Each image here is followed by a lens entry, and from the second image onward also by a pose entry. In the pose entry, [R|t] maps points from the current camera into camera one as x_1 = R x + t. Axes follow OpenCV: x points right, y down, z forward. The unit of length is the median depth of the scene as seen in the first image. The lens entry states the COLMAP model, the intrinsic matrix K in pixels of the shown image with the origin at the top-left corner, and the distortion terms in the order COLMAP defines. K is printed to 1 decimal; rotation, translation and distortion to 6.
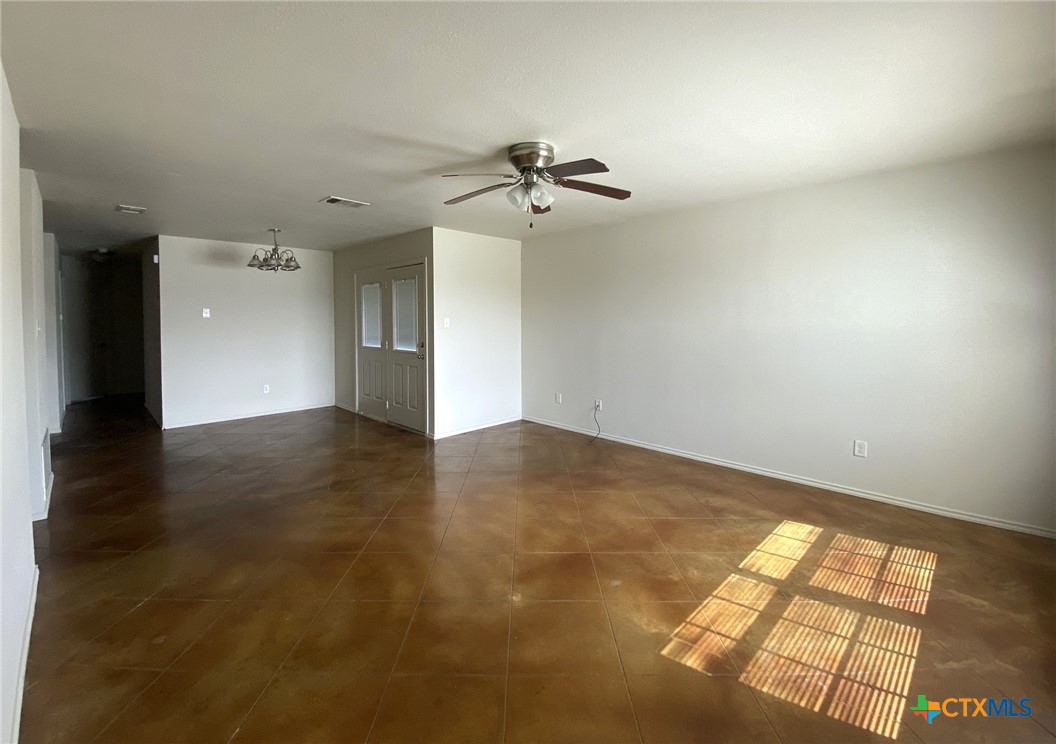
lens RADIAL K [[458.3, 0, 527.2], [0, 458.3, 367.2], [0, 0, 1]] dist [0.019500, -0.000729]
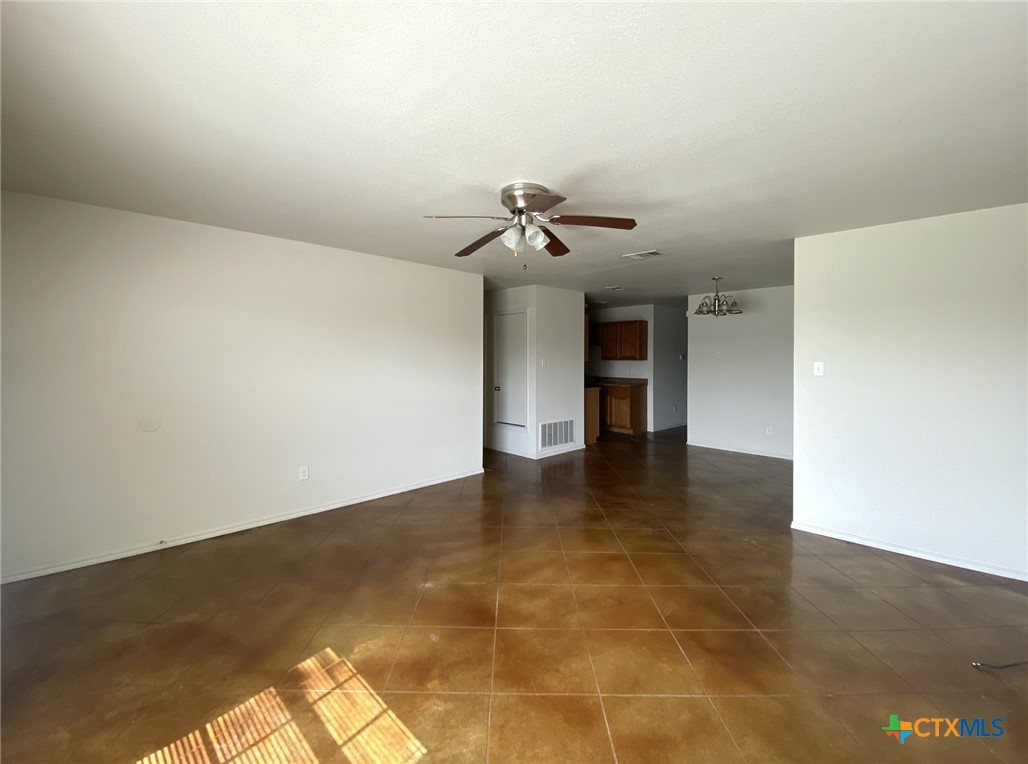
lens RADIAL K [[478.5, 0, 513.4], [0, 478.5, 385.1], [0, 0, 1]] dist [0.012056, -0.001860]
pose [[-0.038052, 0.068468, -0.996927, 1.383234], [-0.122009, 0.989867, 0.072640, -0.167279], [0.991799, 0.124398, -0.029312, 1.372838]]
